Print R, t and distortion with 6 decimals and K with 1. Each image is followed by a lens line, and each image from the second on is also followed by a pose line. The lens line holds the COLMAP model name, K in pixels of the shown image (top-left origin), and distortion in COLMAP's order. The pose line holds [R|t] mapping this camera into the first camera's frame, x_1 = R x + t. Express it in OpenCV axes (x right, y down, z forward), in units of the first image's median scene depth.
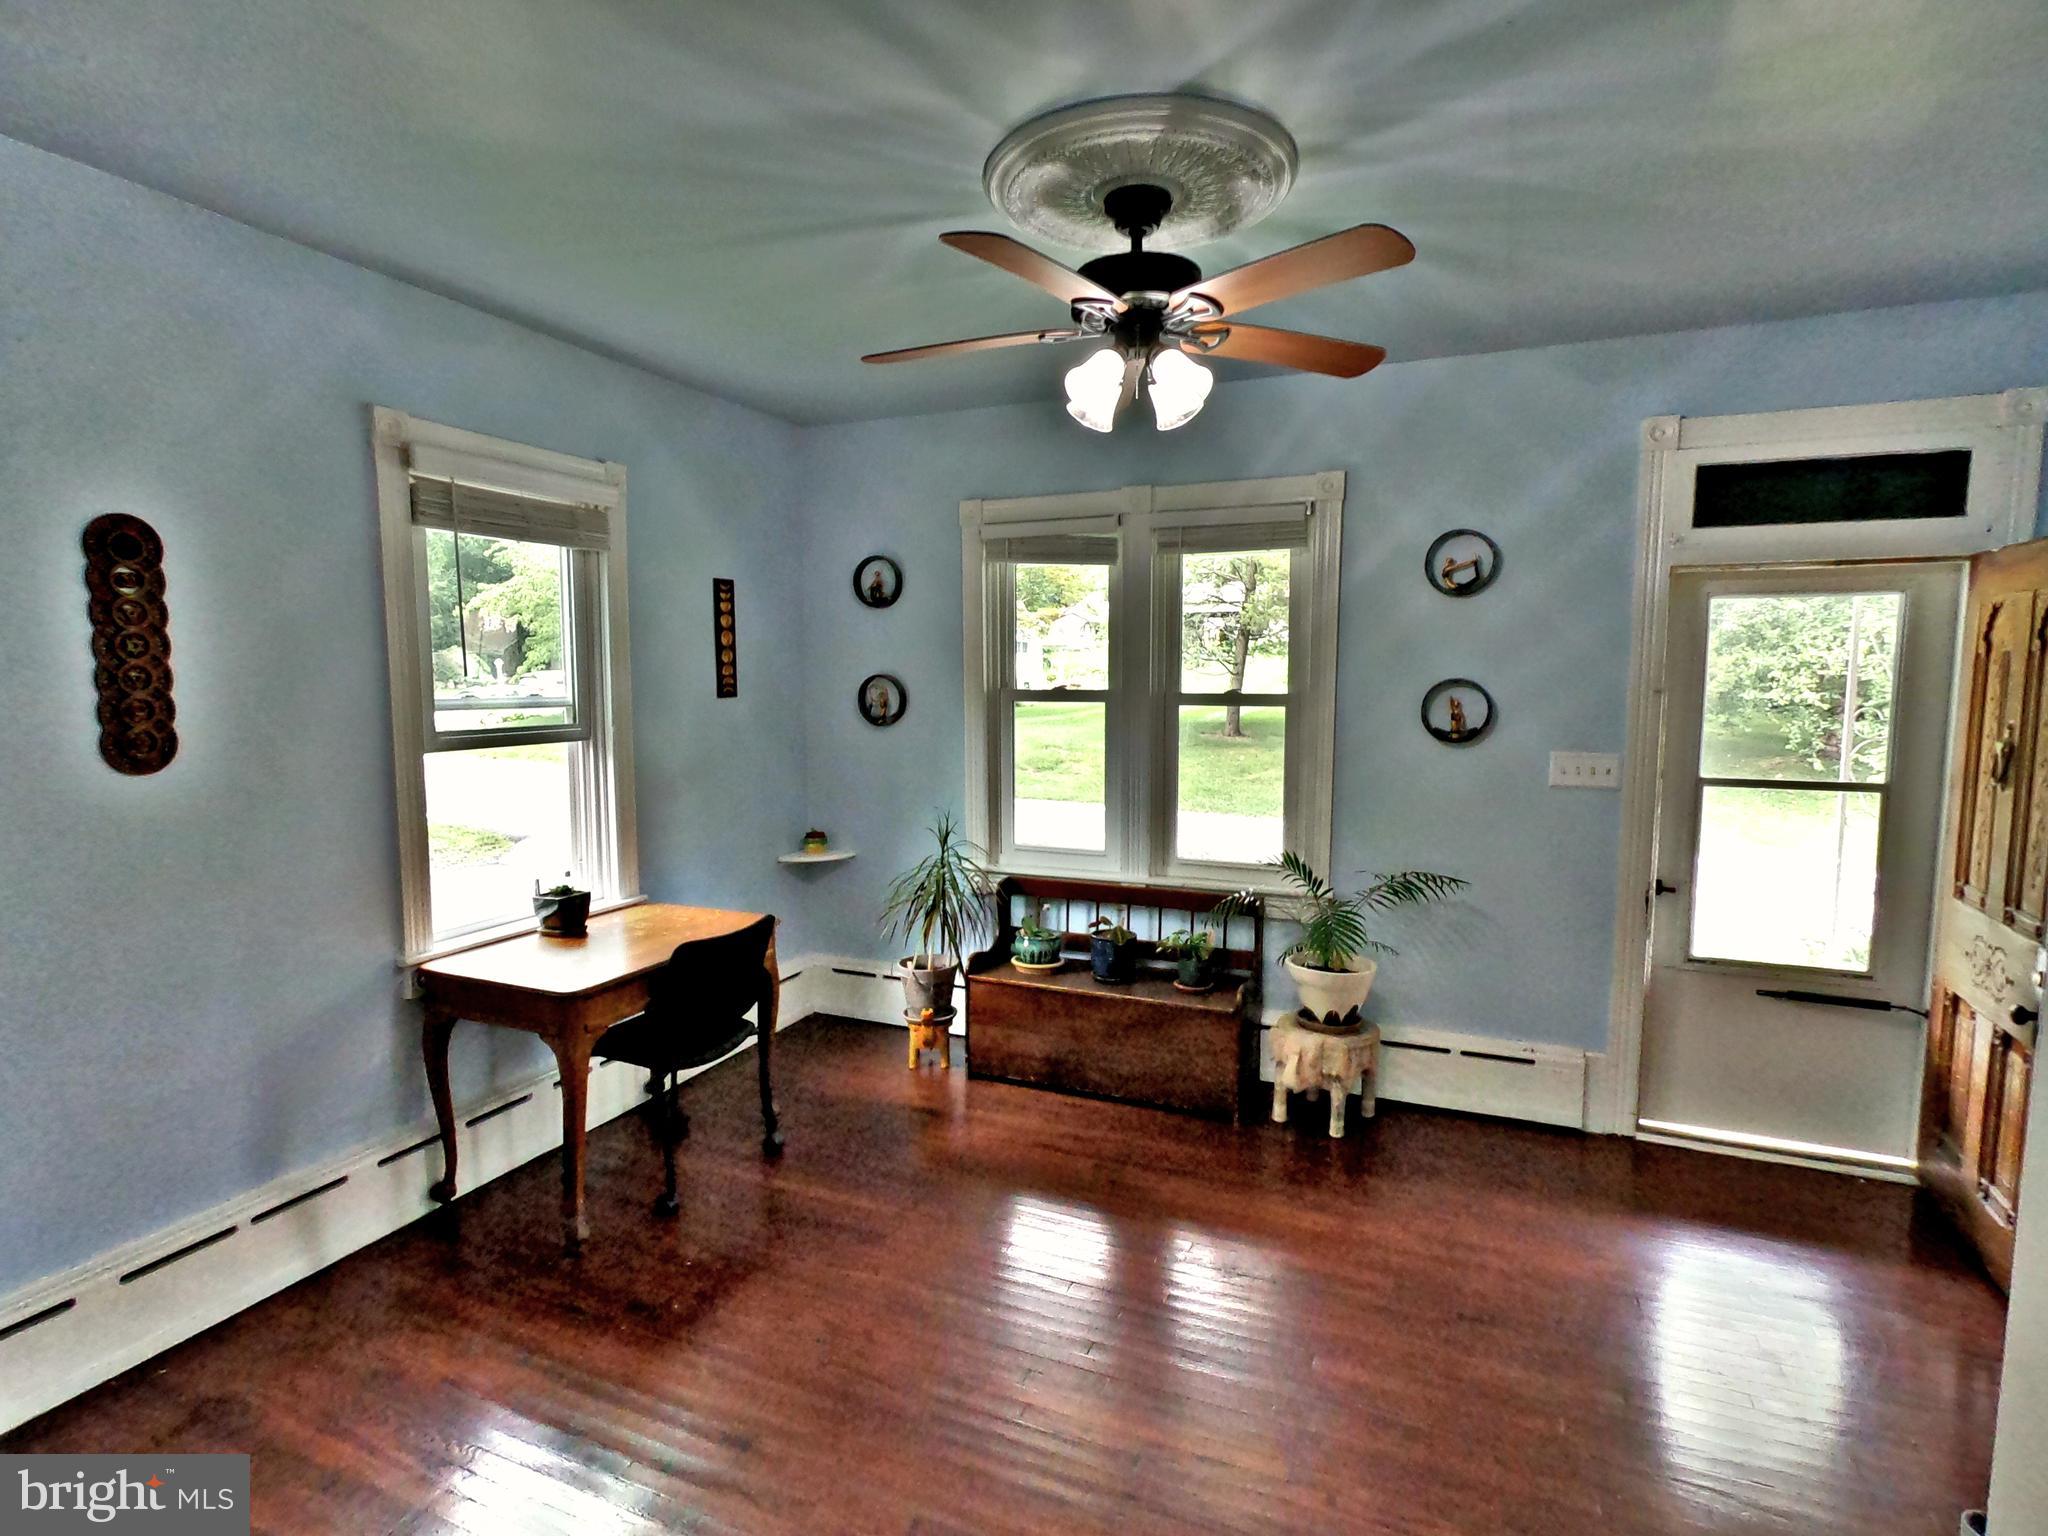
lens RADIAL K [[1032.4, 0, 1031.1], [0, 1032.4, 773.4], [0, 0, 1]] dist [-0.001311, -0.000751]
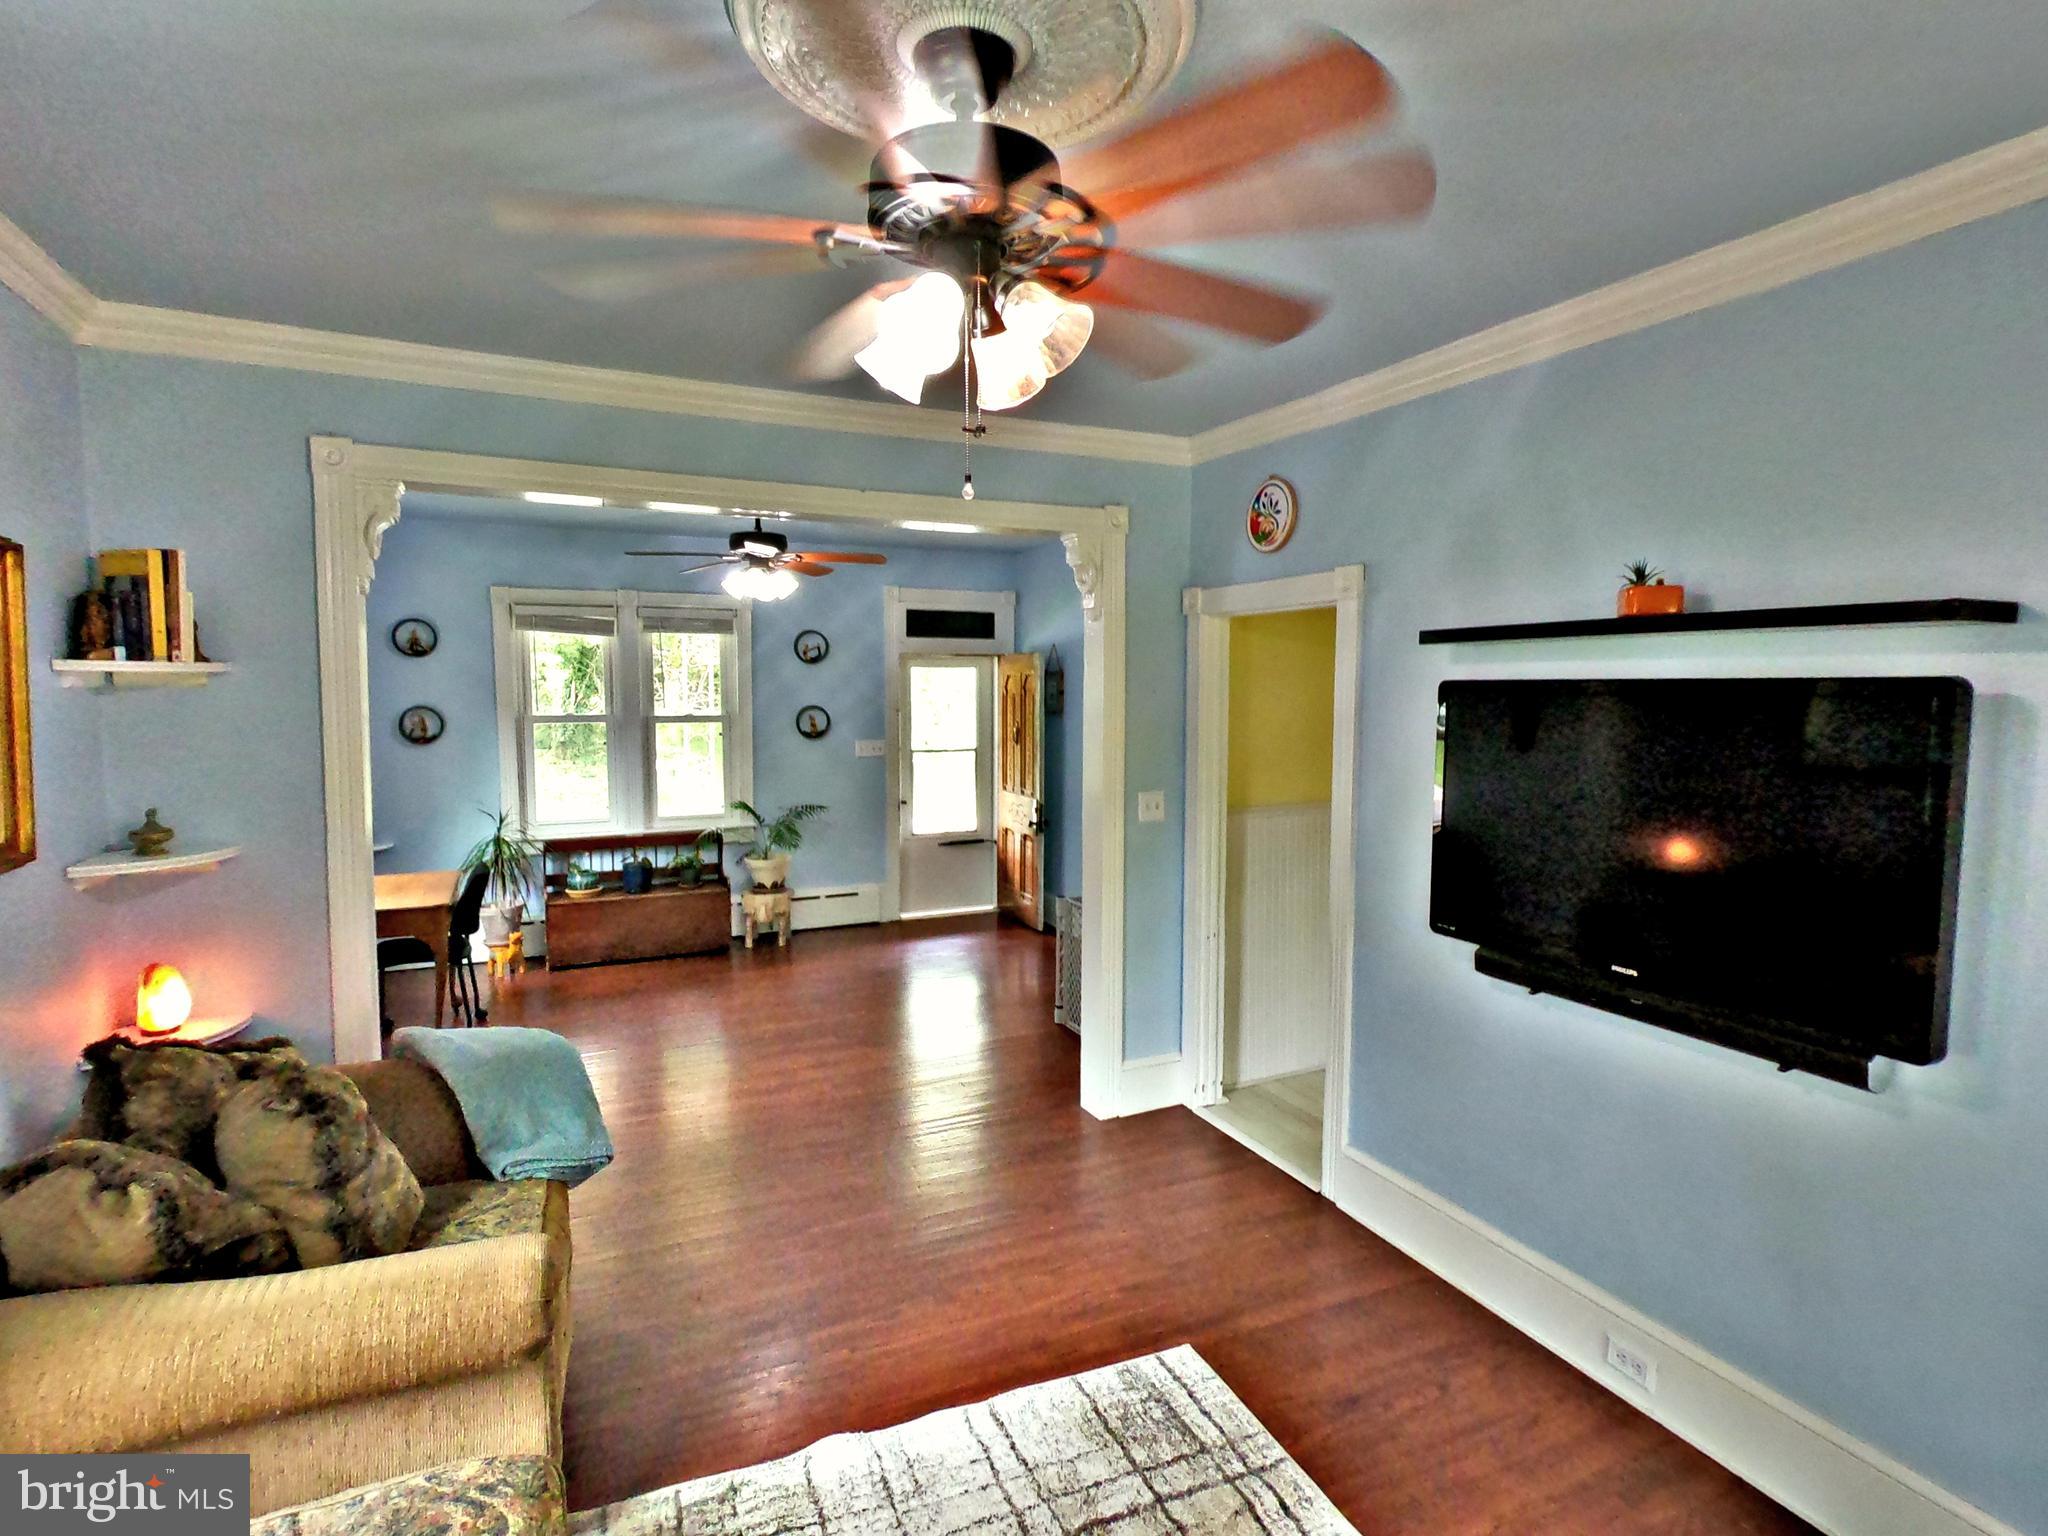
lens RADIAL K [[1032.4, 0, 1031.1], [0, 1032.4, 773.4], [0, 0, 1]] dist [-0.001311, -0.000751]
pose [[0.659664, -0.063318, 0.748889, -0.773142], [0.072157, 0.997177, 0.020750, 0.025779], [-0.748089, 0.040349, 0.662371, -0.592658]]
